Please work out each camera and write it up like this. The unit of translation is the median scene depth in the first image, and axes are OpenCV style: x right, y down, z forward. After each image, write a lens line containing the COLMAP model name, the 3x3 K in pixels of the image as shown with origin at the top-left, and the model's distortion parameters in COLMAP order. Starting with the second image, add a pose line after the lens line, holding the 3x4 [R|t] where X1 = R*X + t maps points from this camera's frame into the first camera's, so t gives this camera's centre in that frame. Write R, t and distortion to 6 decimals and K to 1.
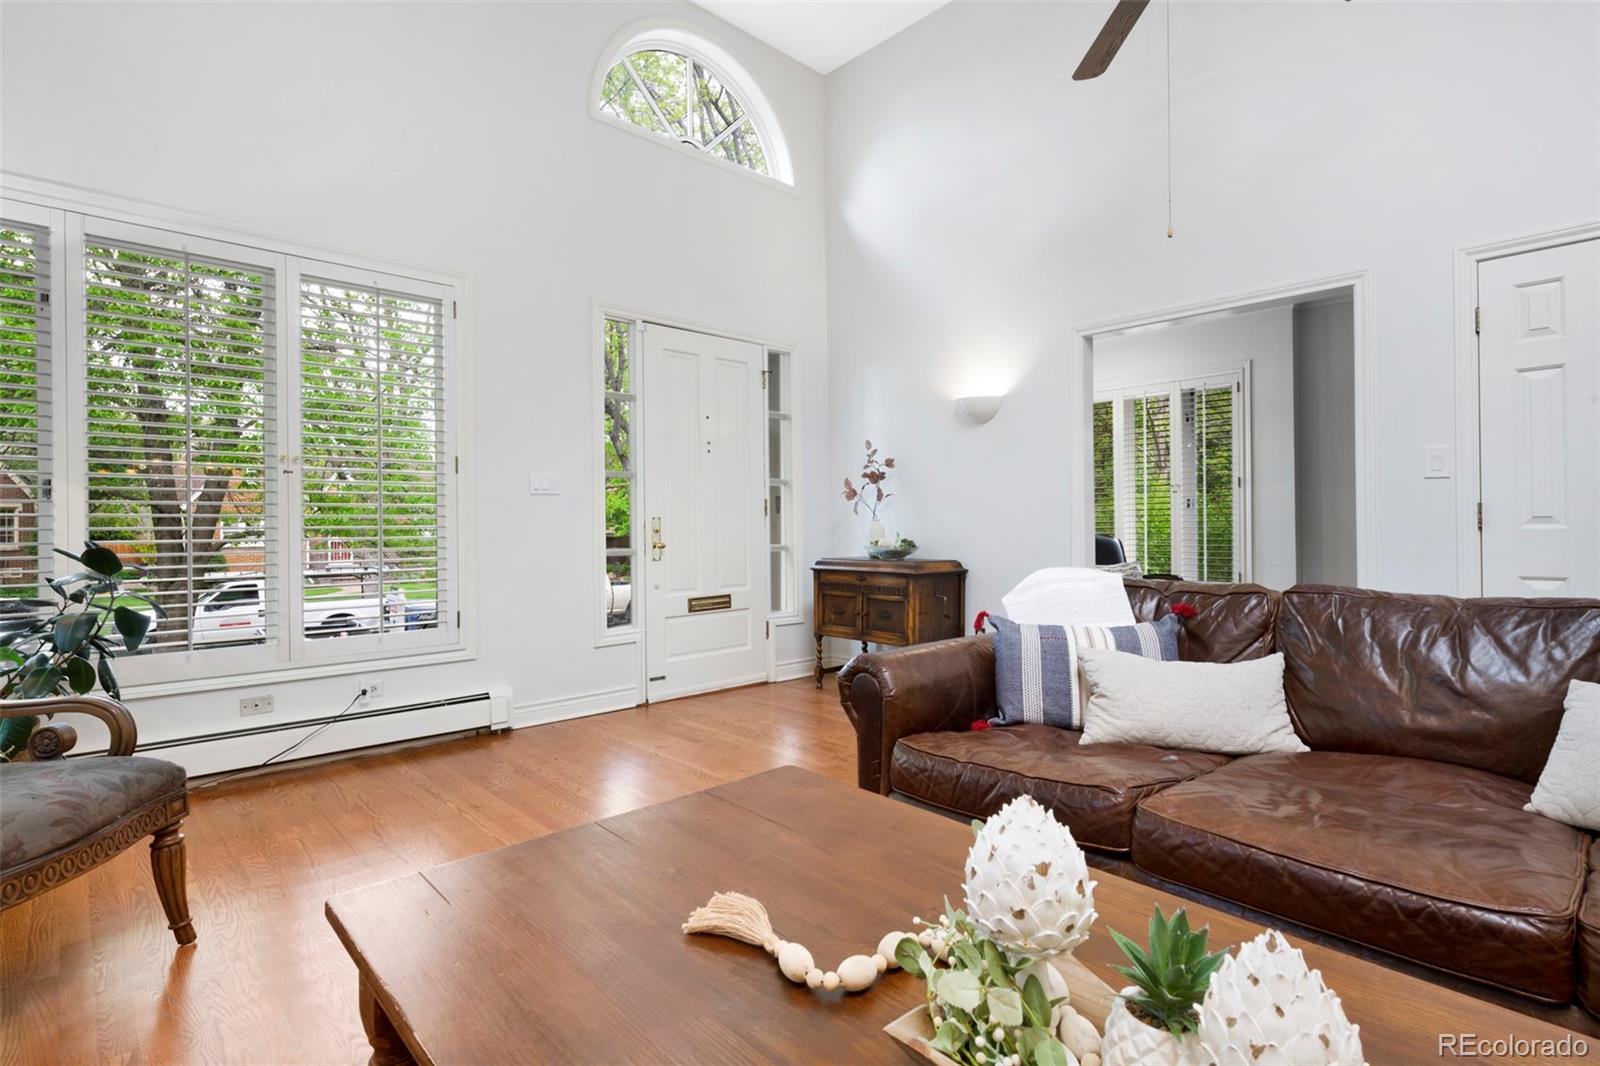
lens RADIAL K [[780.3, 0, 807.1], [0, 780.3, 520.8], [0, 0, 1]] dist [0.001411, 0.000790]
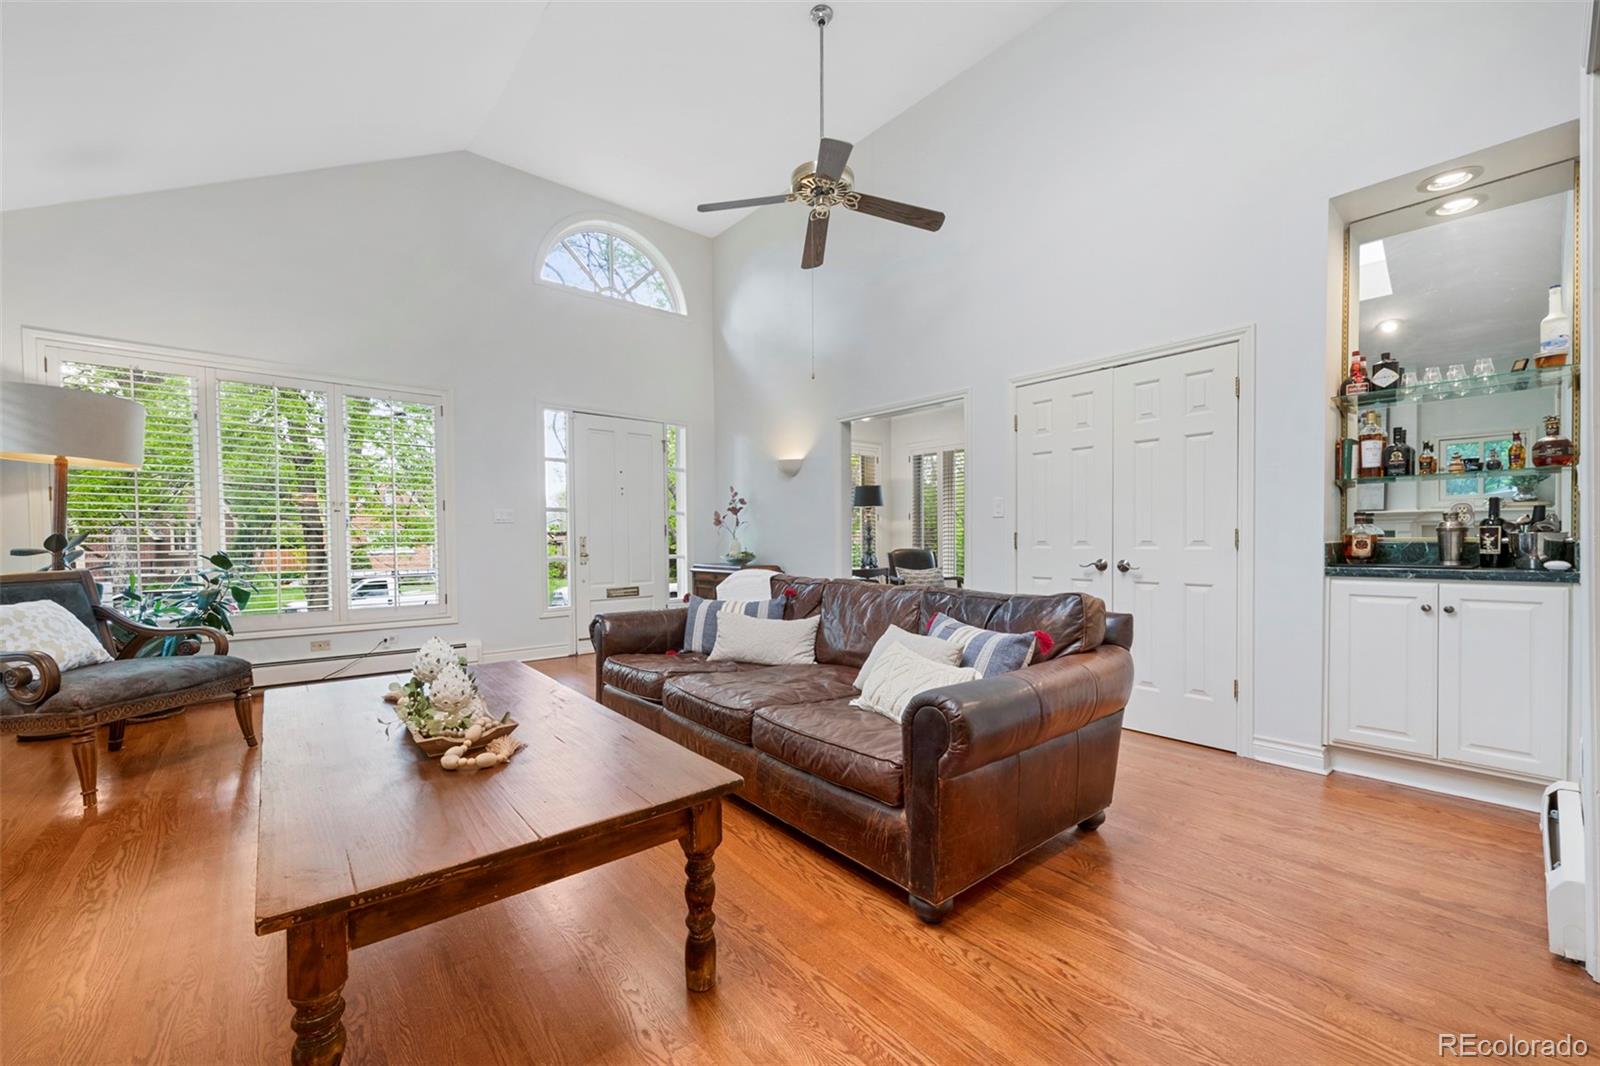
lens RADIAL K [[636.0, 0, 793.0], [0, 636.0, 550.1], [0, 0, 1]] dist [0.021422, -0.000402]
pose [[0.997794, 0.007517, -0.065965, 0.501664], [-0.005769, 0.999628, 0.026658, -0.022530], [0.066141, -0.026219, 0.997466, -0.403877]]
